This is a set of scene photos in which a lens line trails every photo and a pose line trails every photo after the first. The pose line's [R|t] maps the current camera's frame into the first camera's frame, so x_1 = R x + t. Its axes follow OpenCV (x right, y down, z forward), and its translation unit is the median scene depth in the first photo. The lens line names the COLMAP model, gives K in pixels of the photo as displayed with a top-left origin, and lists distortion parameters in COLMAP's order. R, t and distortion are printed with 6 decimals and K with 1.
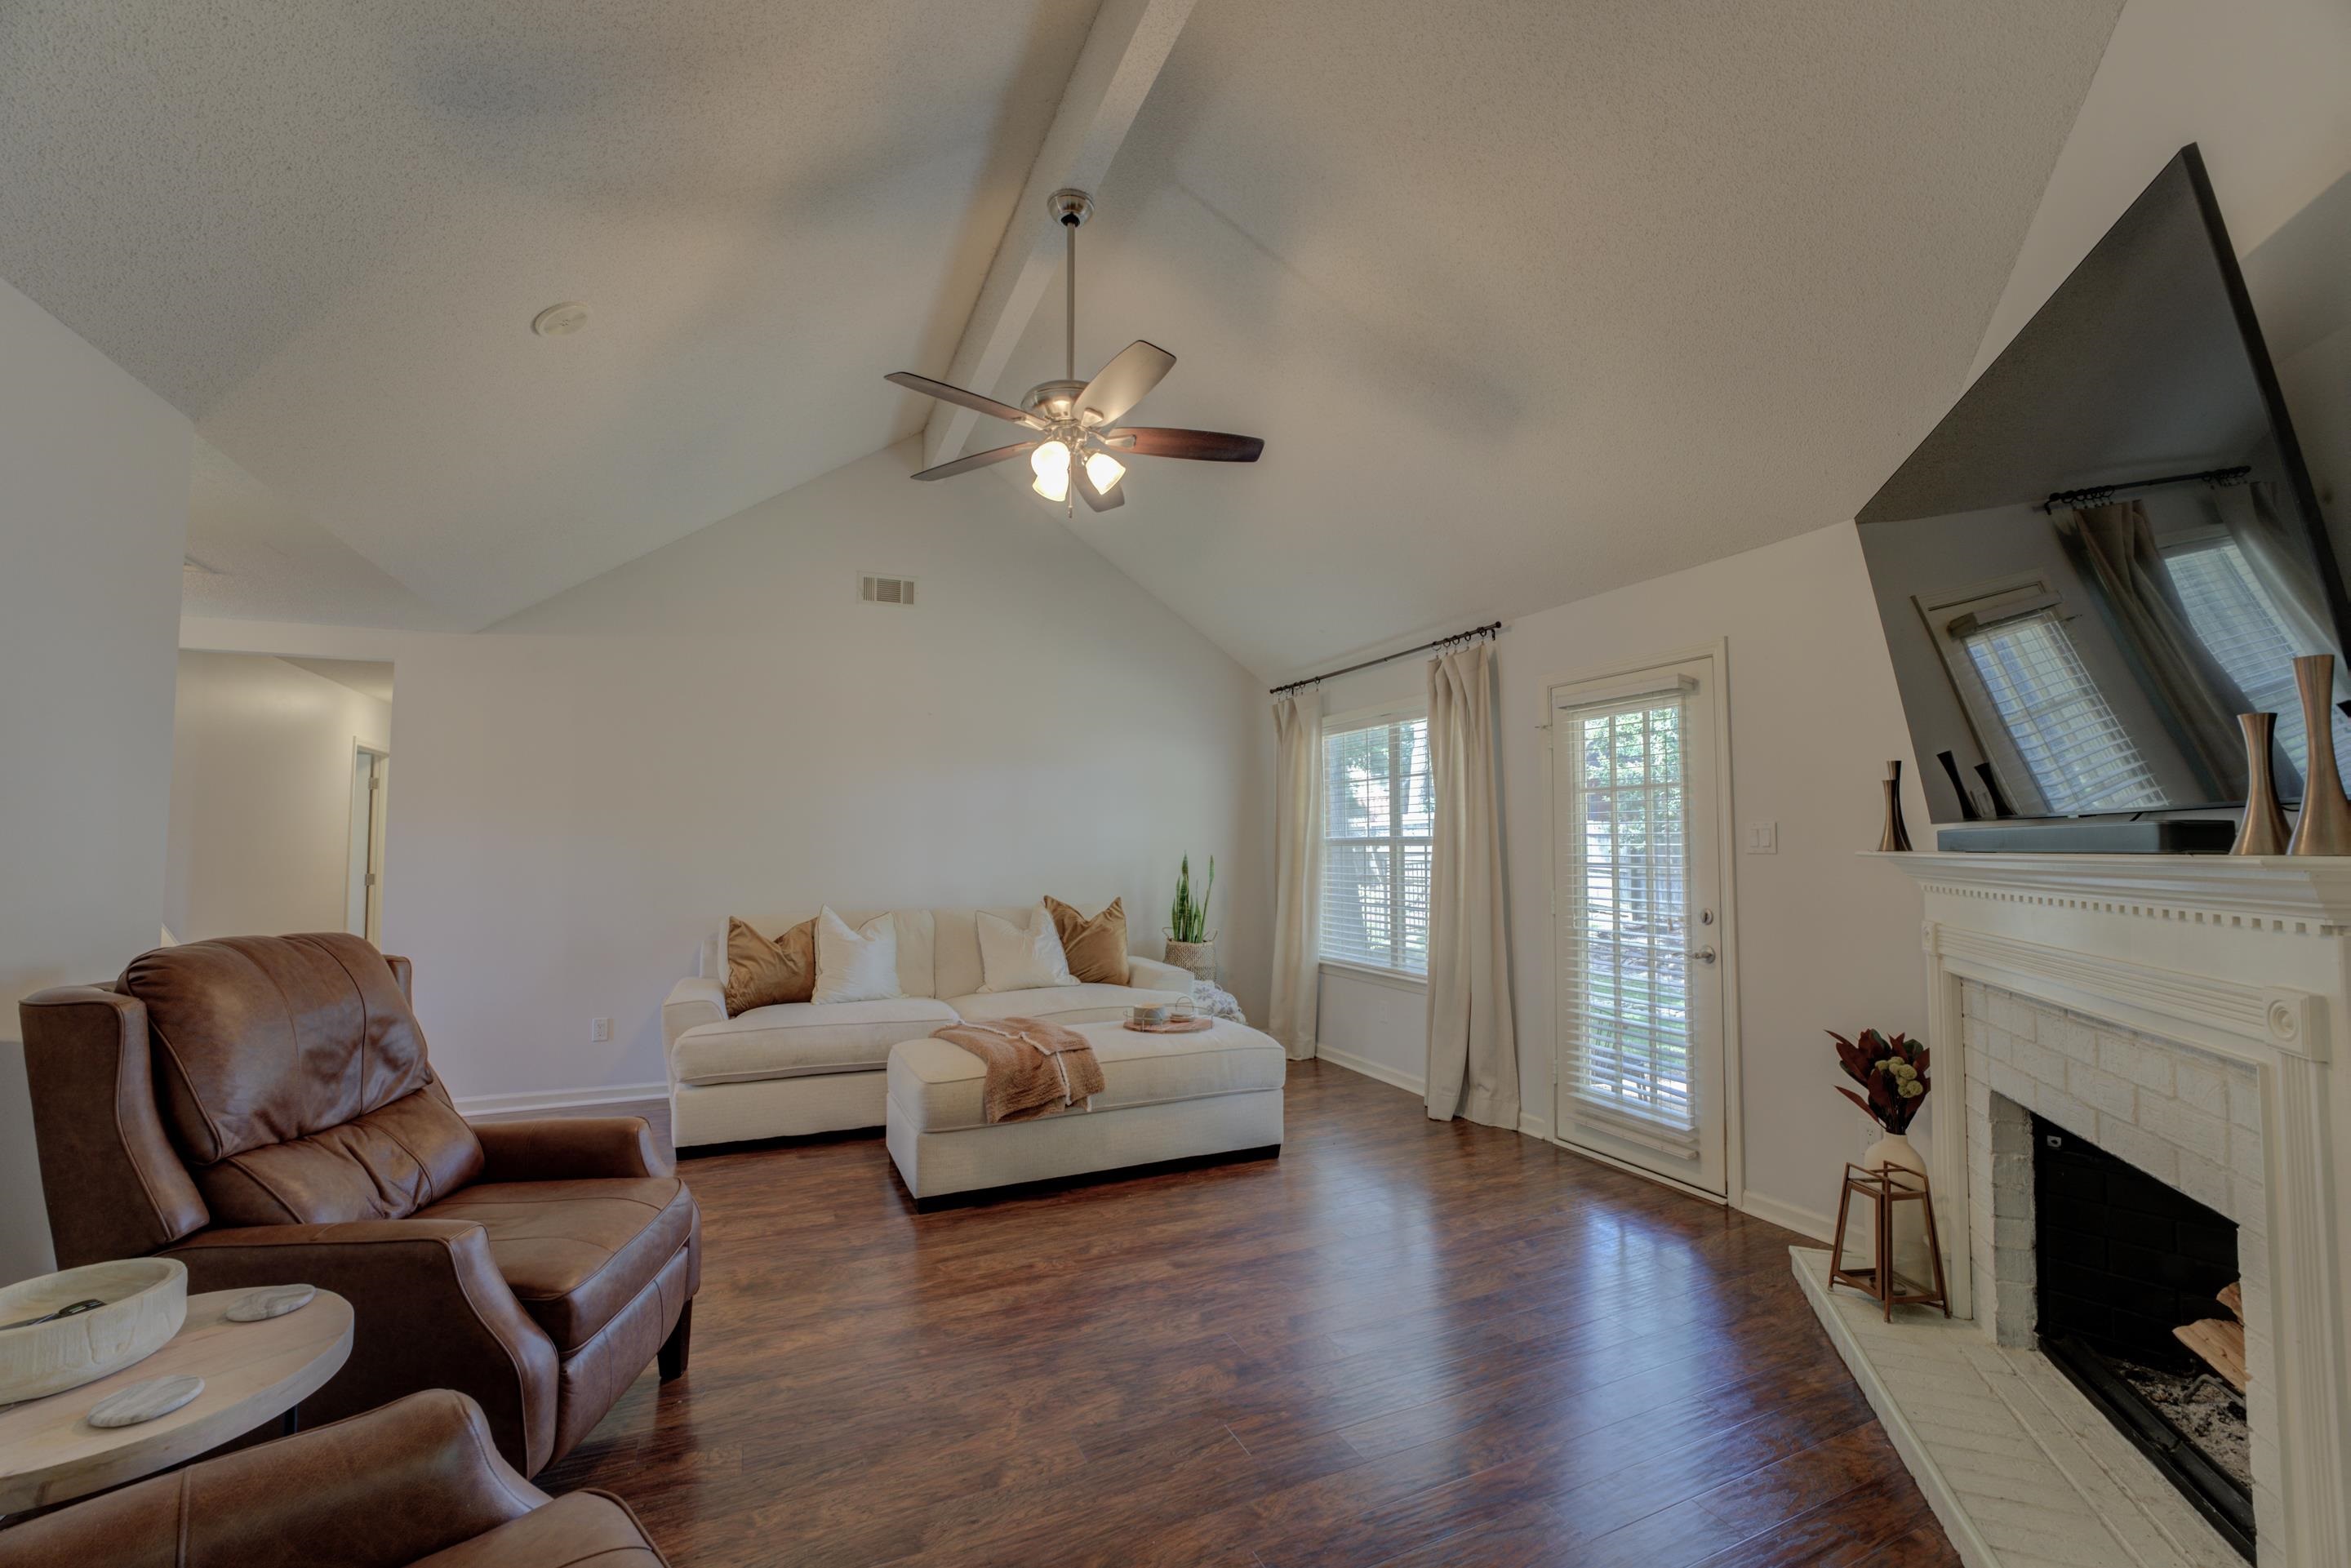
lens RADIAL K [[945.8, 0, 1172.0], [0, 945.8, 785.0], [0, 0, 1]] dist [-0.027601, 0.000644]
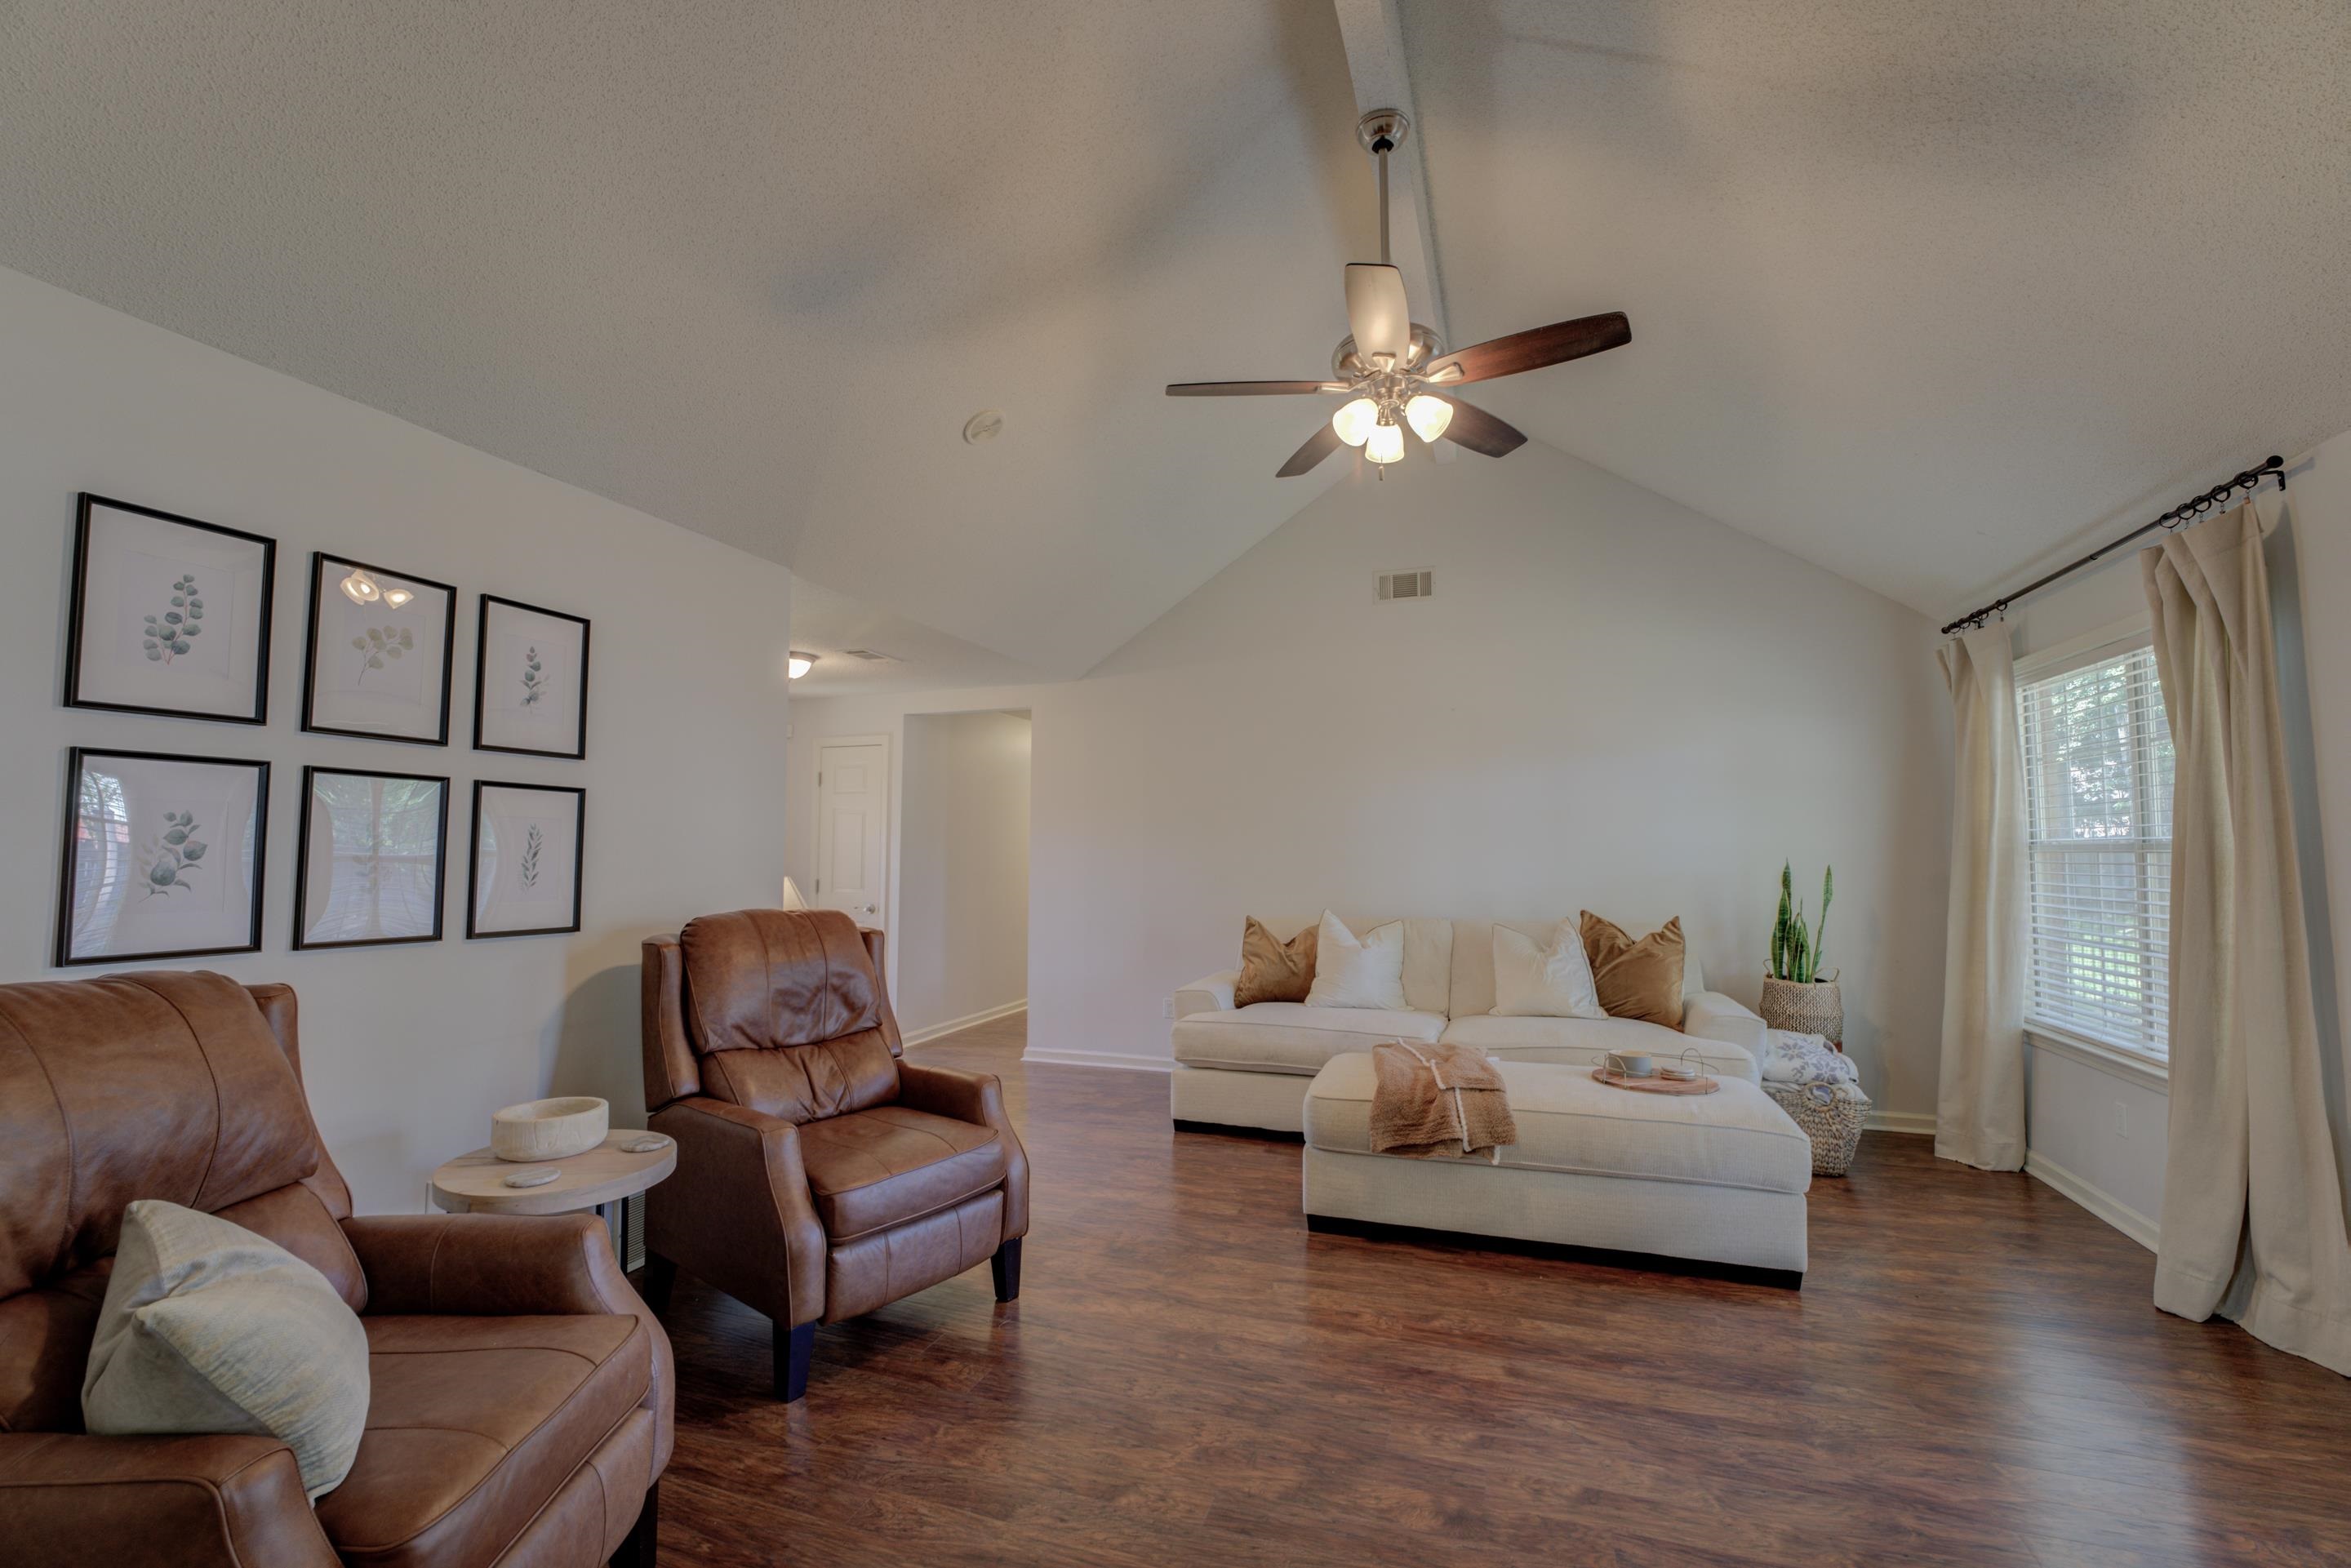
lens RADIAL K [[981.3, 0, 1176.1], [0, 981.3, 789.6], [0, 0, 1]] dist [-0.033065, 0.006977]
pose [[0.726905, -0.036893, -0.685746, 0.319092], [0.038101, 0.999184, -0.013368, 0.009626], [0.685680, -0.016411, 0.727718, 0.171044]]
